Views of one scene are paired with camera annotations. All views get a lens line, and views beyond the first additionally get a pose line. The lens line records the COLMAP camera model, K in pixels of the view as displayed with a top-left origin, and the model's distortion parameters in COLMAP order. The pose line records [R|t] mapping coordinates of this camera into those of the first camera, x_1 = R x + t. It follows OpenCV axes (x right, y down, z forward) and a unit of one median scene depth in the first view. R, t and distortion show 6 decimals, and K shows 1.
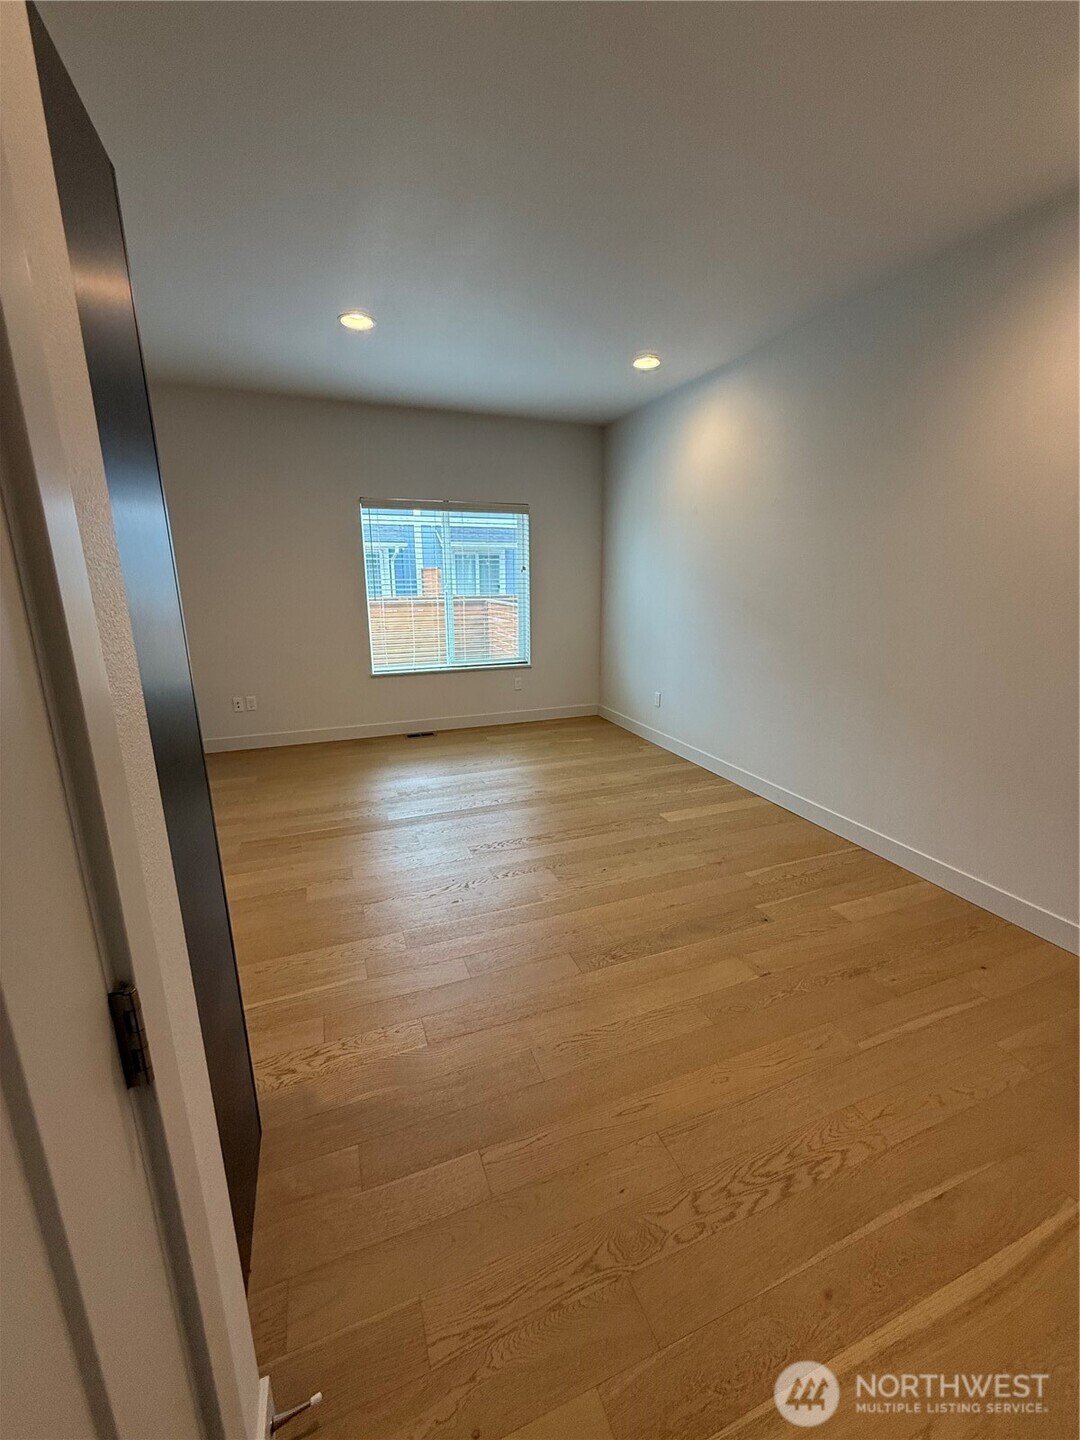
lens RADIAL K [[580.6, 0, 540.0], [0, 580.6, 720.0], [0, 0, 1]] dist [0.010987, 0.000427]
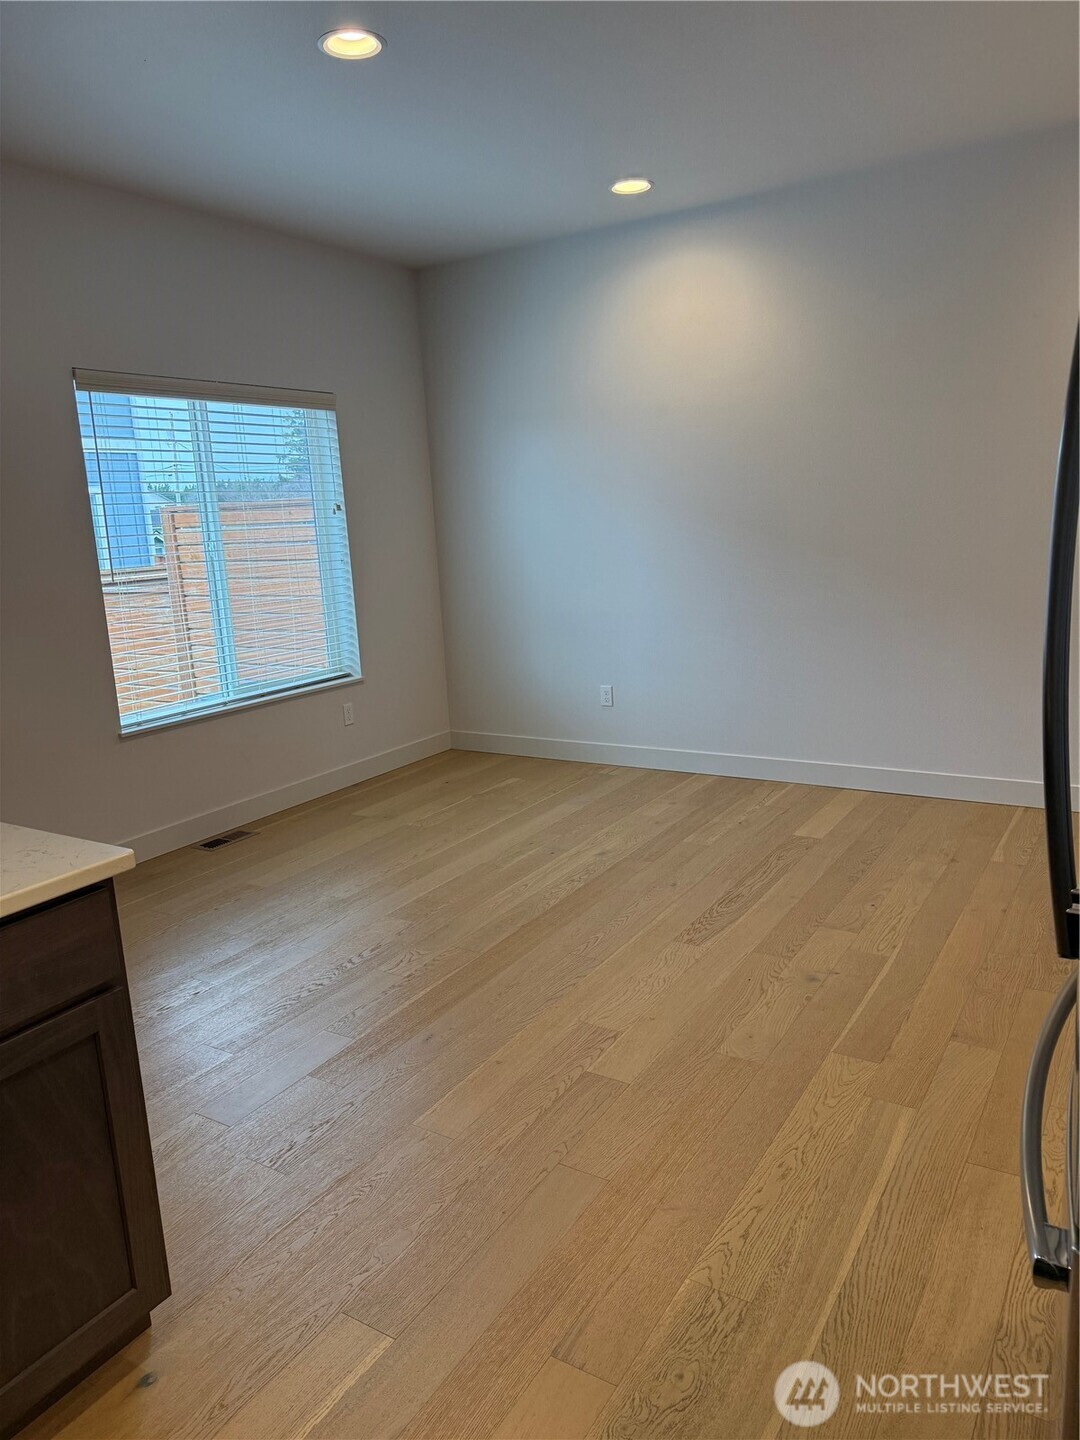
lens RADIAL K [[1022.9, 0, 540.0], [0, 1022.9, 720.0], [0, 0, 1]] dist [0.089600, -0.088074]
pose [[0.803747, -0.158134, 0.573572, -0.516613], [0.199399, 0.979875, -0.009267, -0.013577], [-0.560564, 0.121818, 0.819103, 0.113935]]
